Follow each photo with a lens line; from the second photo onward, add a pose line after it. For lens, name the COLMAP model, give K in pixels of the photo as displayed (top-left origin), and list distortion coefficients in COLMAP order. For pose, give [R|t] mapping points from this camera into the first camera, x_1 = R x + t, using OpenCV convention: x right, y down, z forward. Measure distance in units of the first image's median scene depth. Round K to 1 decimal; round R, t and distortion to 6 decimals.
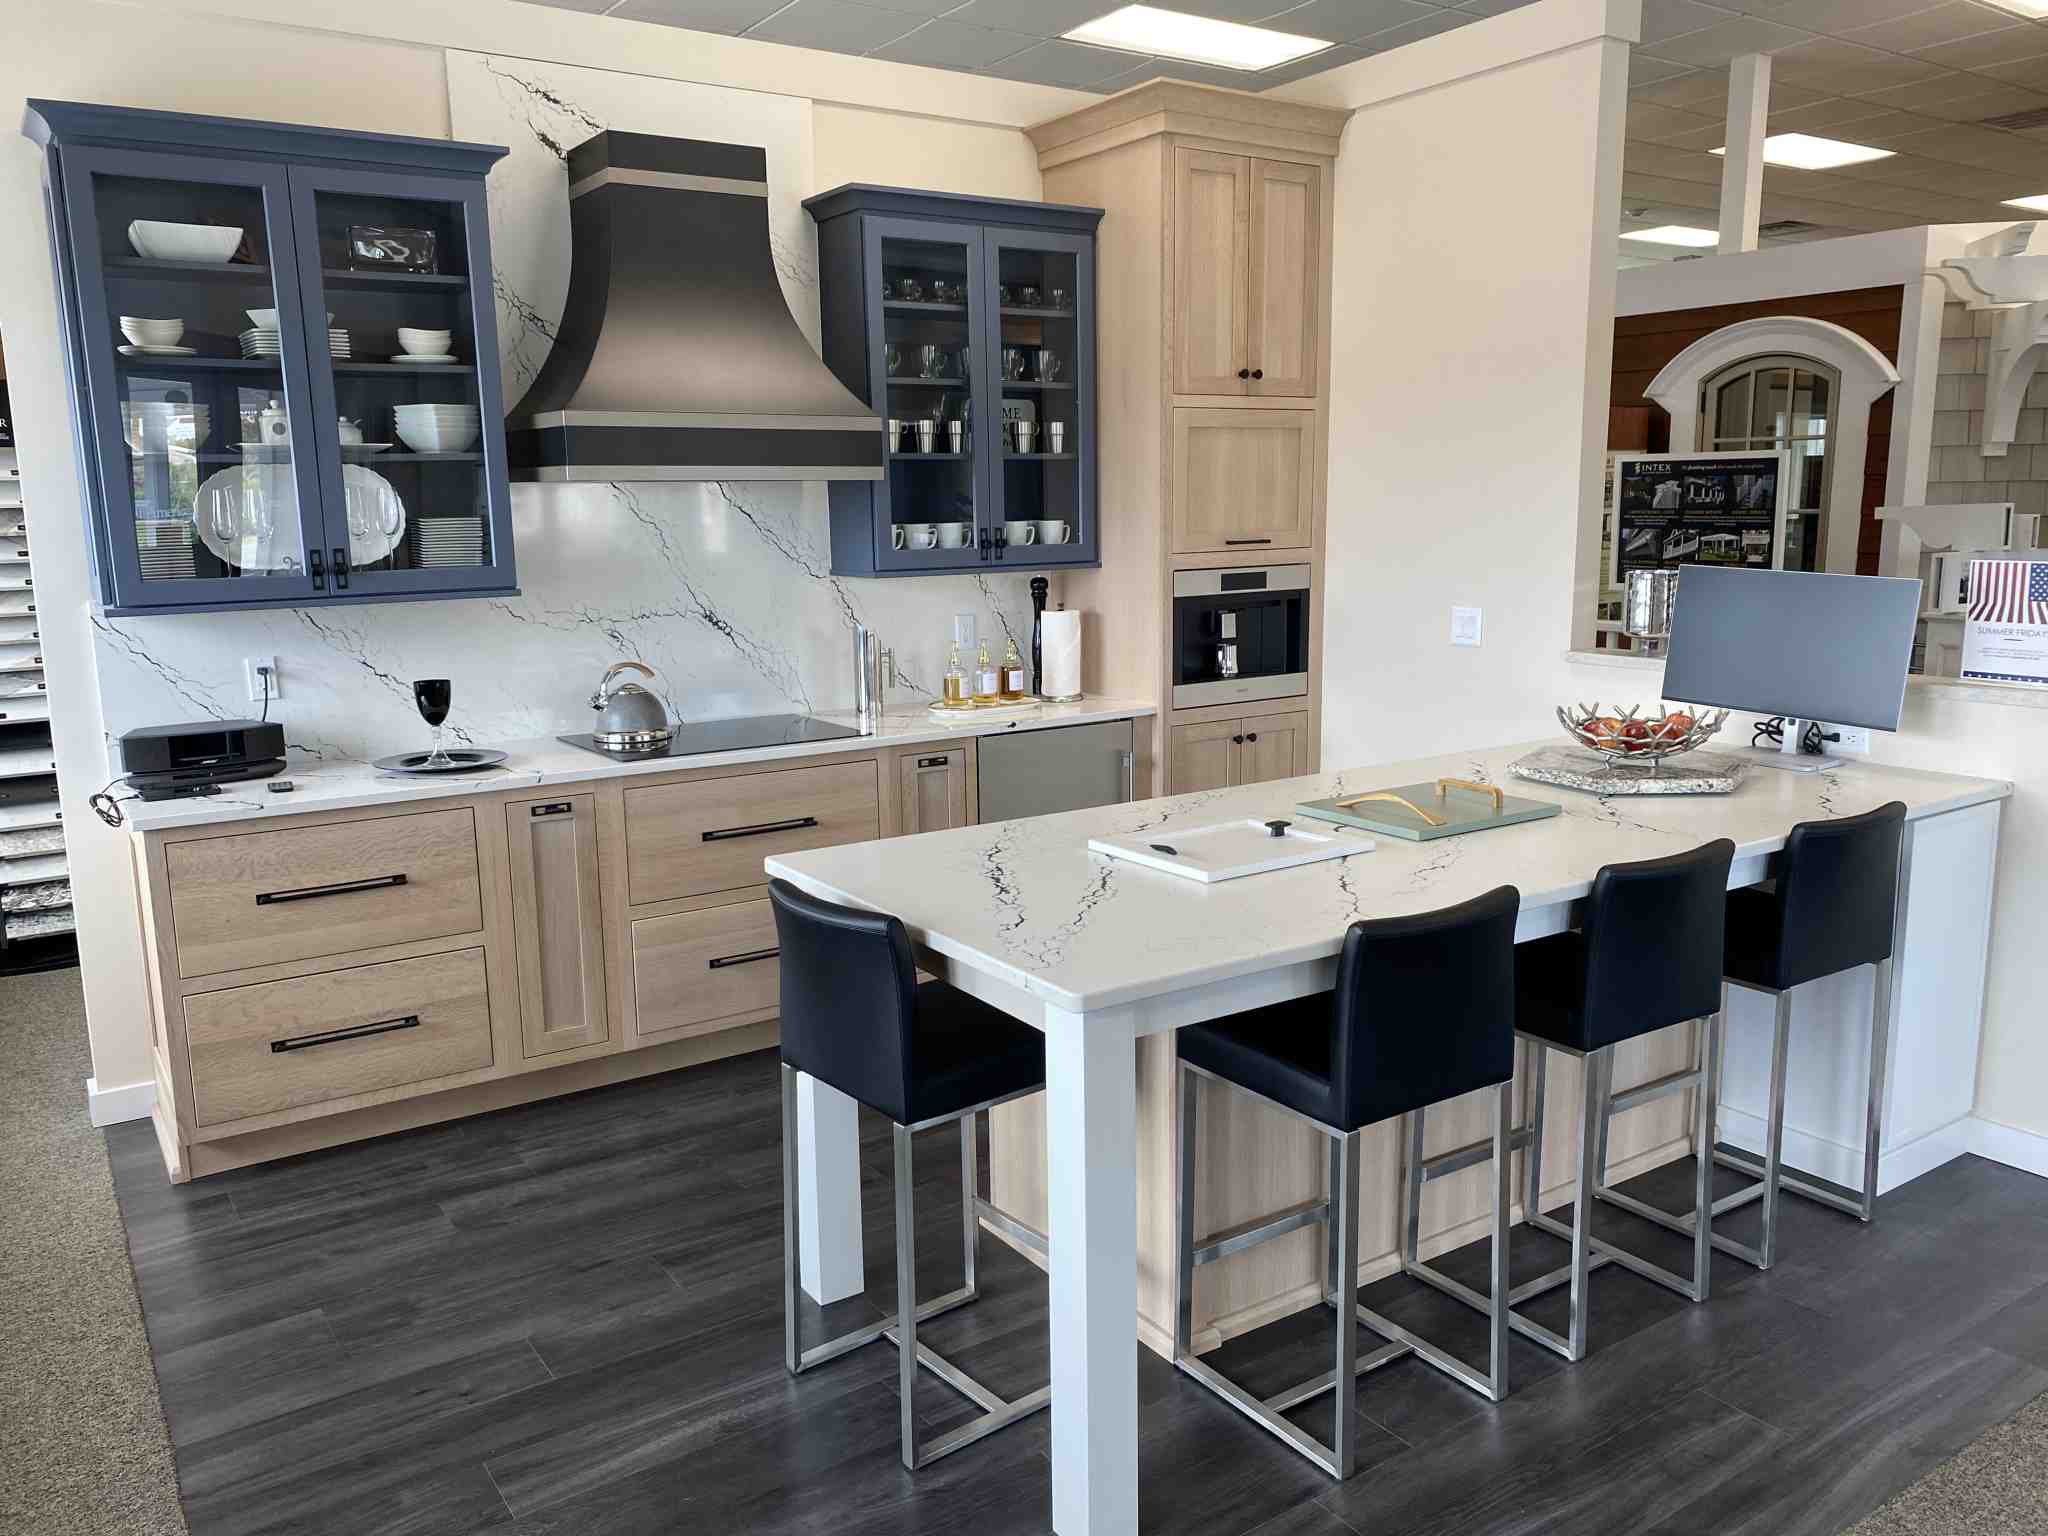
lens RADIAL K [[1568.4, 0, 1028.6], [0, 1568.4, 892.1], [0, 0, 1]] dist [0.007516, 0.002083]
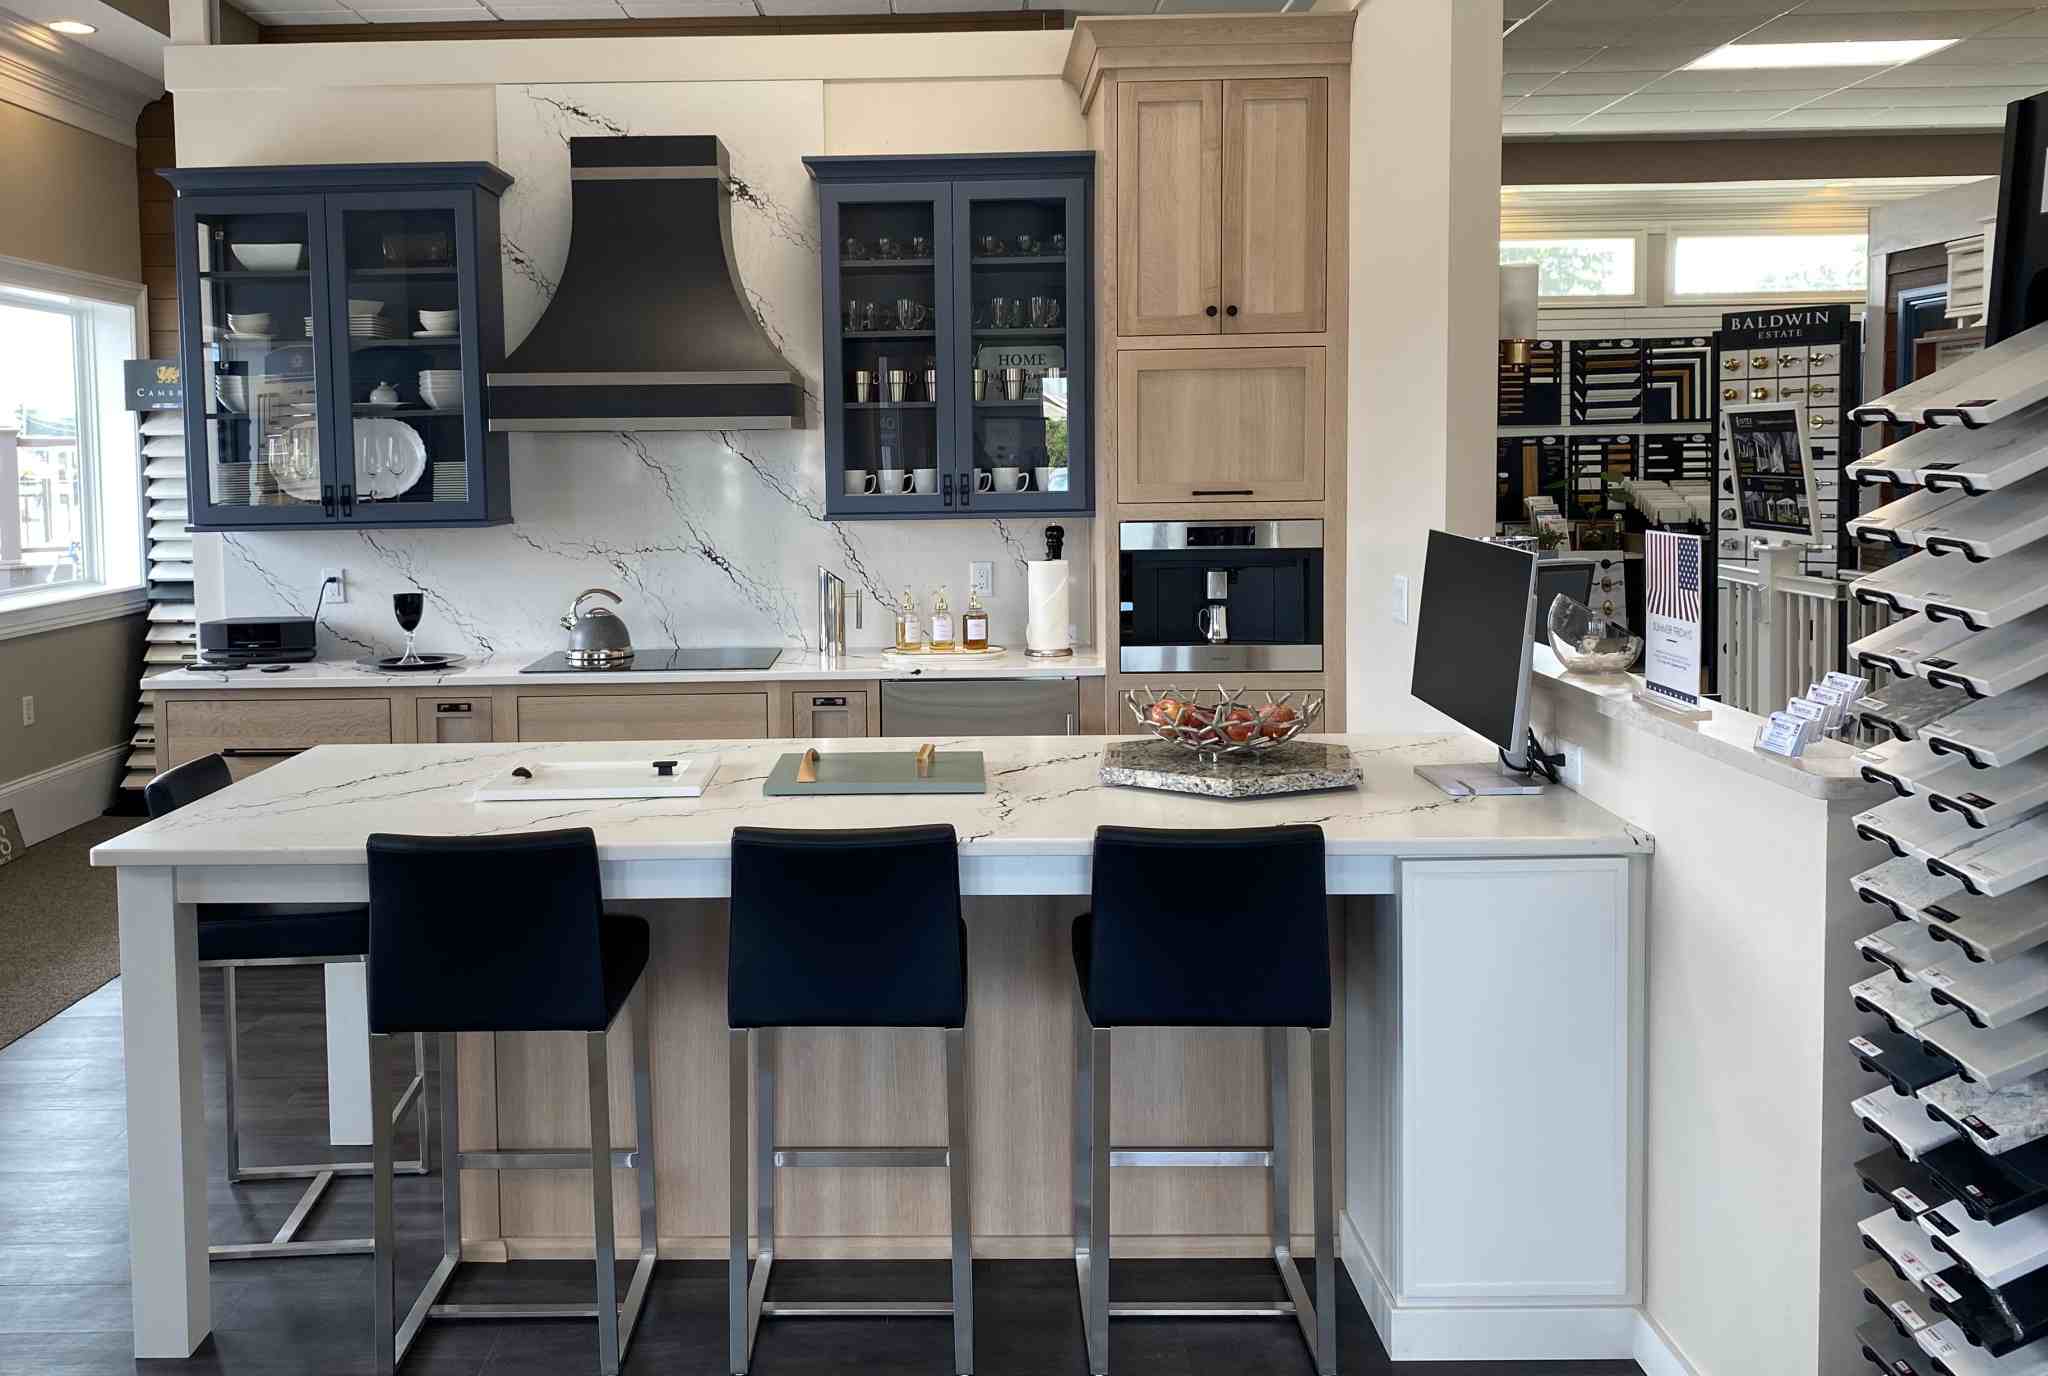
lens RADIAL K [[1795.6, 0, 1017.3], [0, 1795.6, 685.1], [0, 0, 1]] dist [0.037377, -0.004346]
pose [[0.815276, 0.077102, -0.573916, 0.686605], [-0.139536, 0.988050, -0.065480, -0.034099], [0.562009, 0.133467, 0.816292, 0.122334]]
